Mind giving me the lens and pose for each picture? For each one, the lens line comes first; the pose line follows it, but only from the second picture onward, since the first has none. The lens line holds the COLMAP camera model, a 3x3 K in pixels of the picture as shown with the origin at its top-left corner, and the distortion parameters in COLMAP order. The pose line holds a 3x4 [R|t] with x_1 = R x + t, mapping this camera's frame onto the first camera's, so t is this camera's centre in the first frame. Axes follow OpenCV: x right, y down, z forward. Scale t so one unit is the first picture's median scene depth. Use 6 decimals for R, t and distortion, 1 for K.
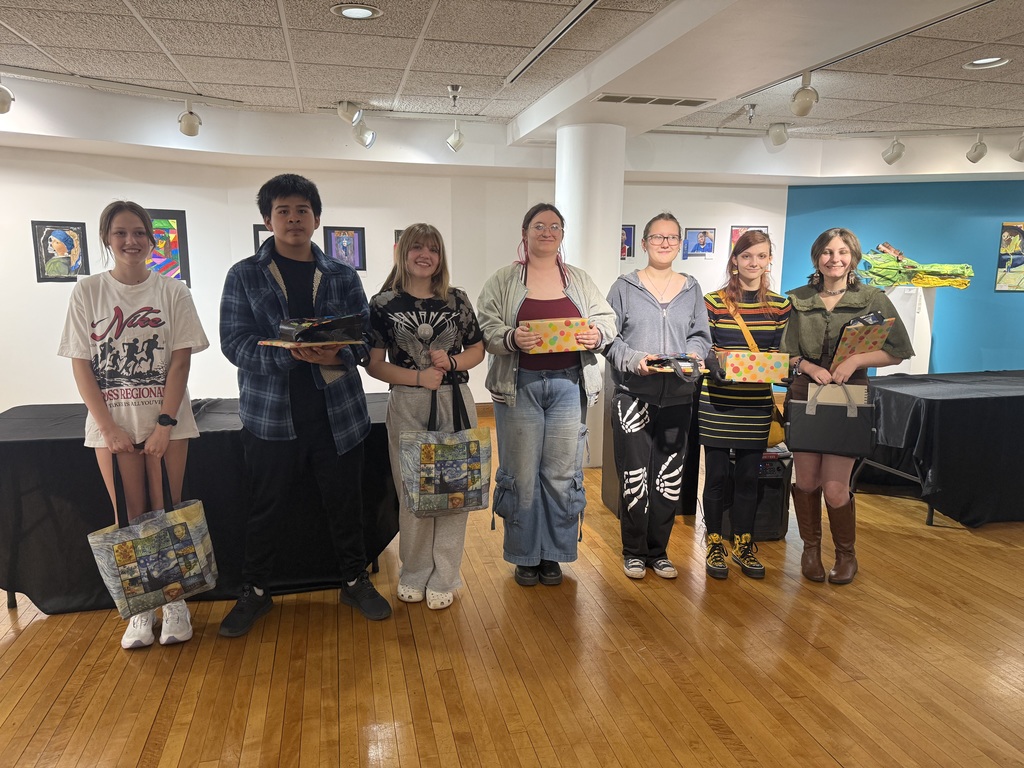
lens RADIAL K [[738.0, 0, 514.0], [0, 738.0, 387.2], [0, 0, 1]] dist [0.007230, -0.014511]
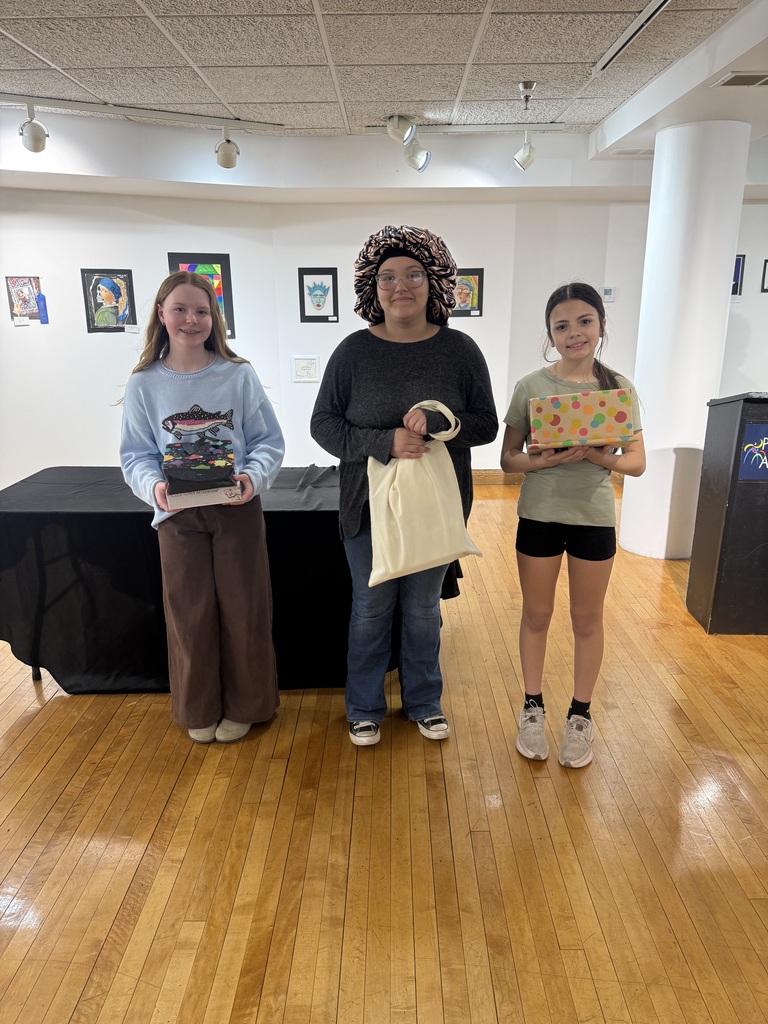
lens RADIAL K [[738.0, 0, 379.9], [0, 738.0, 513.4], [0, 0, 1]] dist [0.007230, -0.014511]
pose [[0.967965, 0.056559, -0.244633, -0.015638], [-0.029607, 0.993213, 0.112480, -0.034714], [0.249334, -0.101633, 0.963070, 0.167948]]
